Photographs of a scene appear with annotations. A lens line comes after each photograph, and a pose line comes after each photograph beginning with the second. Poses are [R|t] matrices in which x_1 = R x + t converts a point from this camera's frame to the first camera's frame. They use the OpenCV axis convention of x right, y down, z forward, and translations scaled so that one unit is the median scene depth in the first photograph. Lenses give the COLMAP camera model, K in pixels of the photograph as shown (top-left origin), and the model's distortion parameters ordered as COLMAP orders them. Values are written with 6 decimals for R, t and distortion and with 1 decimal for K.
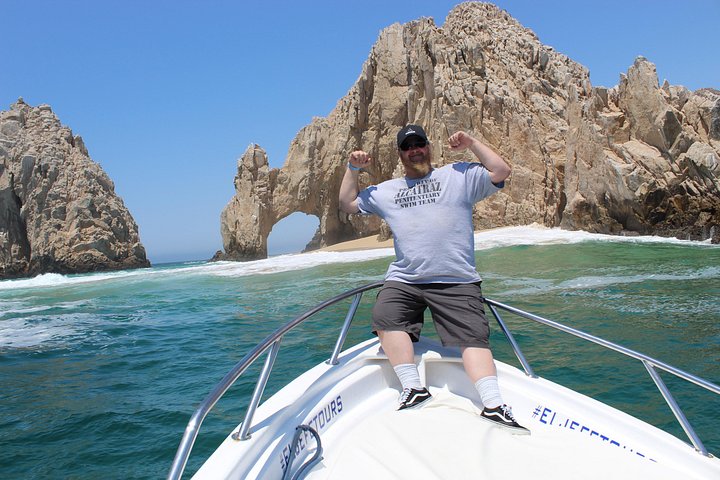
lens RADIAL K [[617.8, 0, 360.0], [0, 617.8, 240.0], [0, 0, 1]] dist [-0.096196, 0.006806]
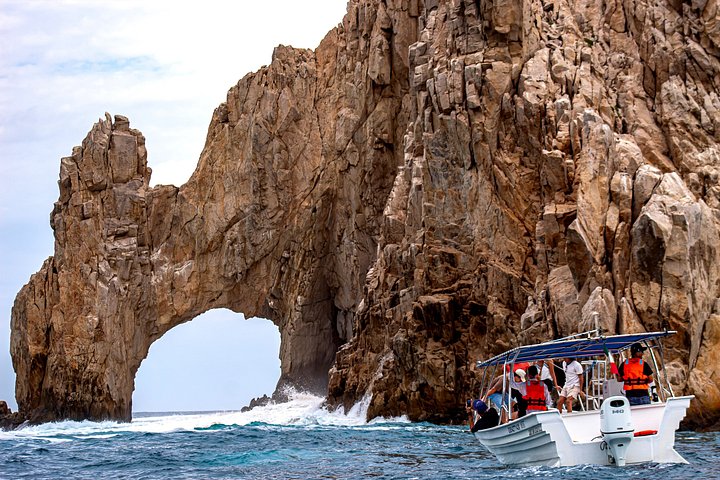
lens RADIAL K [[2517.4, 0, 360.0], [0, 2517.4, 240.0], [0, 0, 1]] dist [-0.052805, -0.563089]
pose [[0.984092, 0.044027, -0.172116, 0.235907], [-0.051601, 0.997875, -0.039777, -0.031675], [0.169999, 0.048025, 0.984273, -0.449819]]
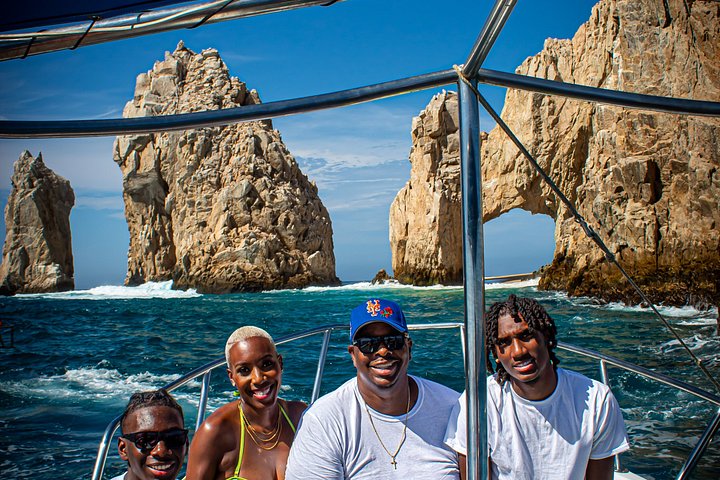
lens RADIAL K [[910.6, 0, 357.8], [0, 910.6, 258.0], [0, 0, 1]] dist [-0.159823, 0.076930]
pose [[0.885455, 0.033820, -0.463492, 0.160185], [-0.025658, 0.999385, 0.023906, -0.016193], [0.464016, -0.009275, 0.885778, 0.197168]]
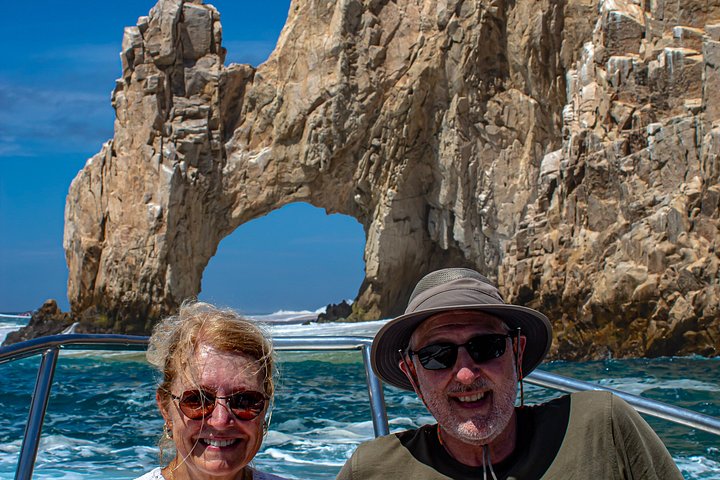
lens RADIAL K [[1397.1, 0, 360.0], [0, 1397.1, 240.0], [0, 0, 1]] dist [-0.100249, -0.127698]
pose [[0.985222, 0.072779, -0.155050, 0.046163], [-0.077887, 0.996593, -0.027115, -0.008786], [0.152549, 0.038790, 0.987534, 0.286453]]
